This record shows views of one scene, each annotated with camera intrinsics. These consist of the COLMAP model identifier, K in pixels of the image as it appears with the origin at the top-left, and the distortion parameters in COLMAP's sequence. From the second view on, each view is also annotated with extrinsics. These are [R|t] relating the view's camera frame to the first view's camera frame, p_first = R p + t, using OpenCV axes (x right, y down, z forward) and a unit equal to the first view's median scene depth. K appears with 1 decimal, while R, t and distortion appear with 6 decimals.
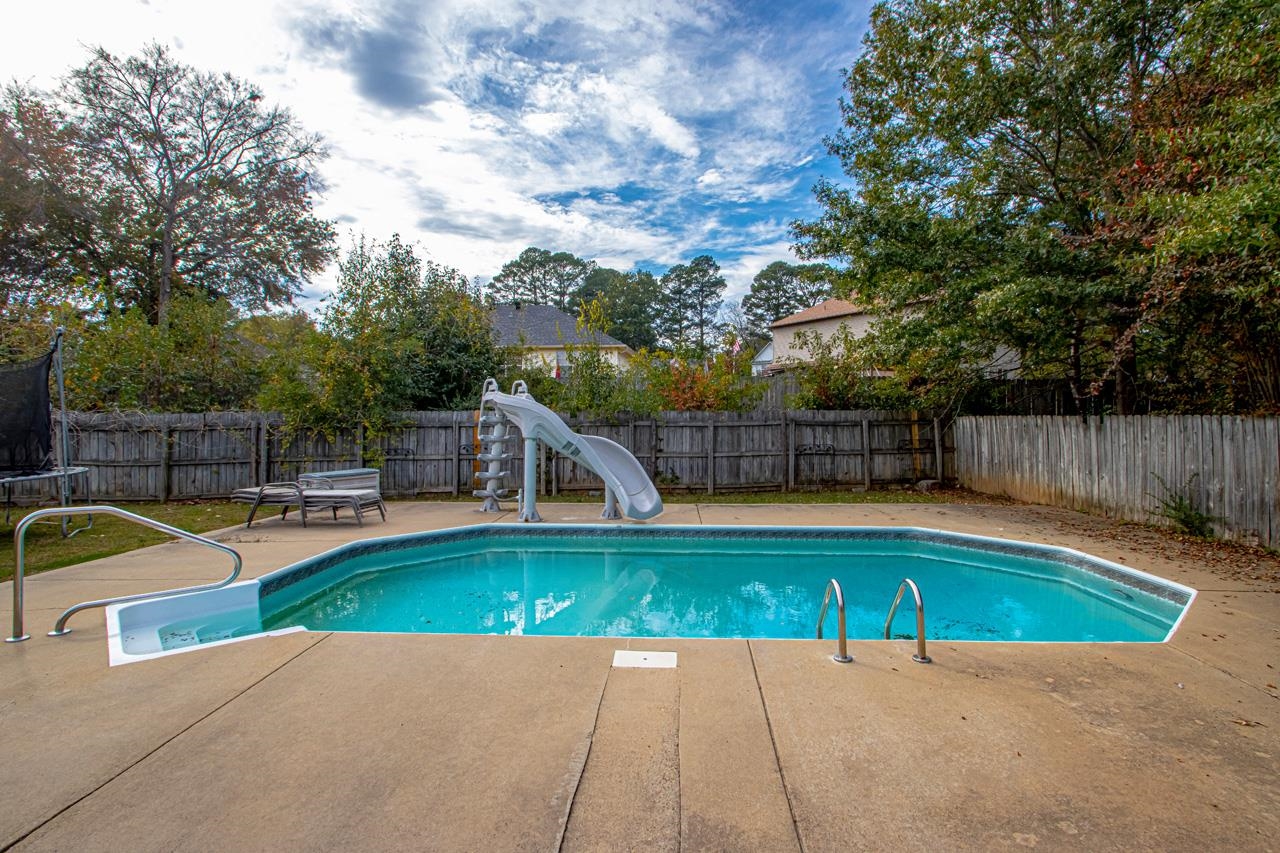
lens RADIAL K [[611.3, 0, 677.3], [0, 611.3, 404.0], [0, 0, 1]] dist [0.003929, -0.009315]
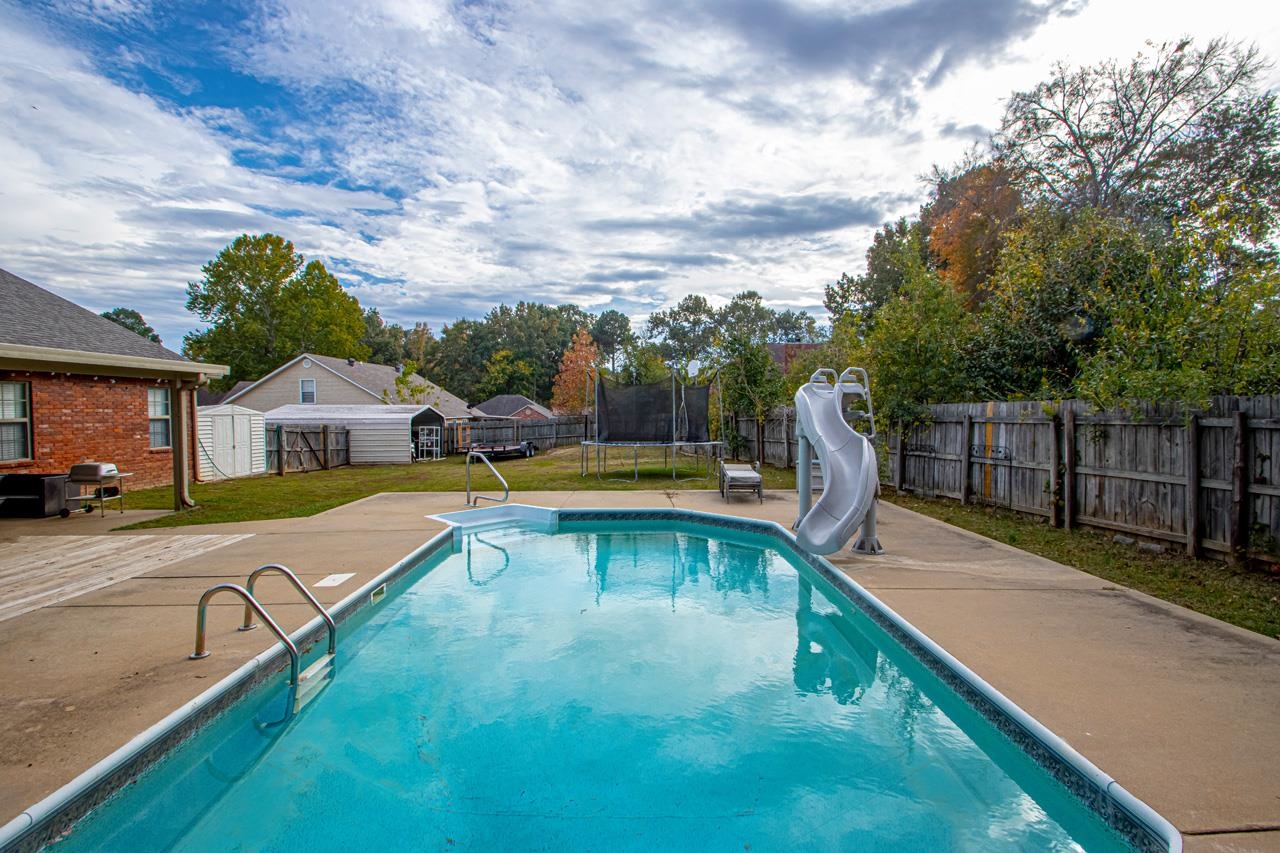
lens RADIAL K [[611.3, 0, 644.7], [0, 611.3, 426.4], [0, 0, 1]] dist [0.003929, -0.009315]
pose [[0.028553, 0.023242, -0.999322, 0.413210], [0.023617, 0.999435, 0.023919, 0.011631], [0.999313, -0.024284, 0.027988, 0.499666]]
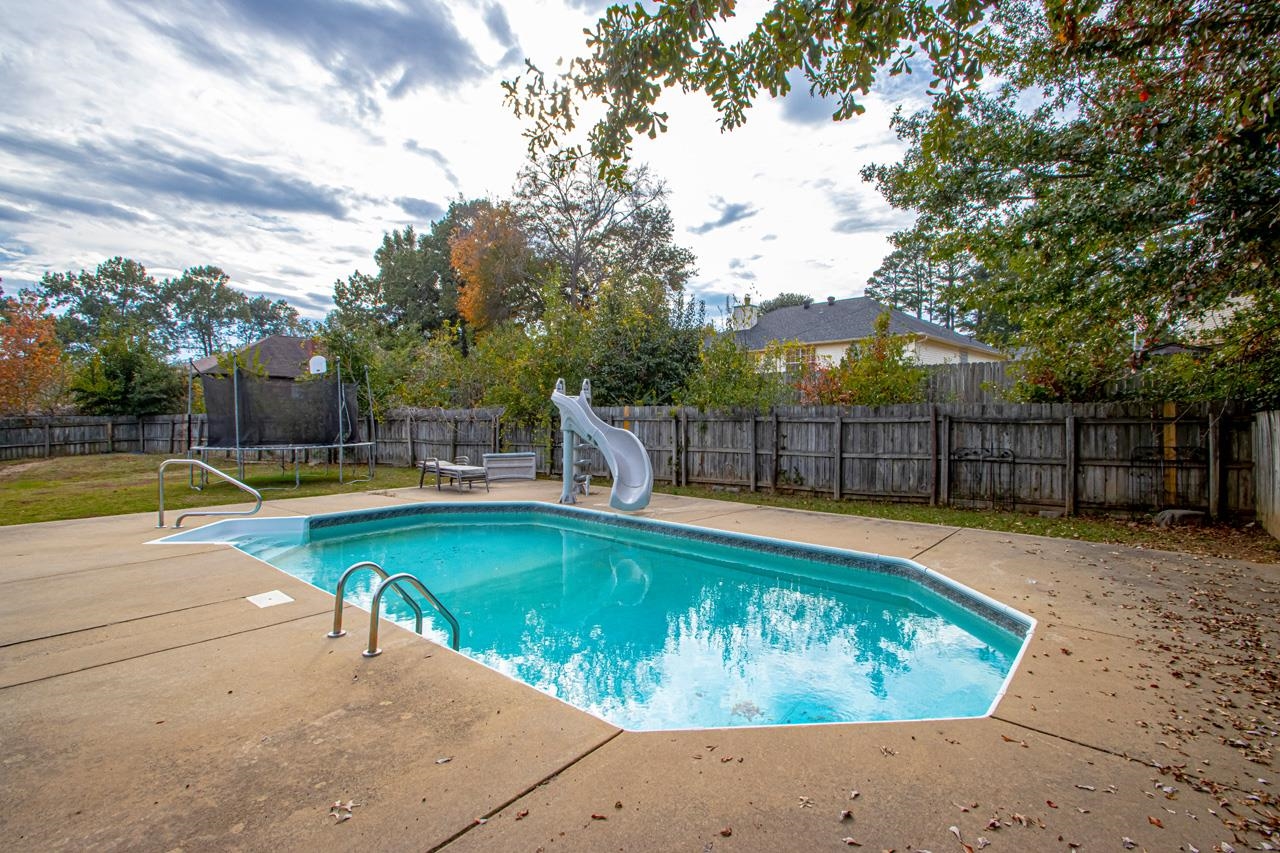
lens RADIAL K [[611.3, 0, 662.7], [0, 611.3, 411.4], [0, 0, 1]] dist [0.003929, -0.009315]
pose [[0.775285, -0.000395, -0.631612, 0.406439], [0.010546, 0.999868, 0.012321, 0.006576], [0.631524, -0.016213, 0.775187, 0.158484]]
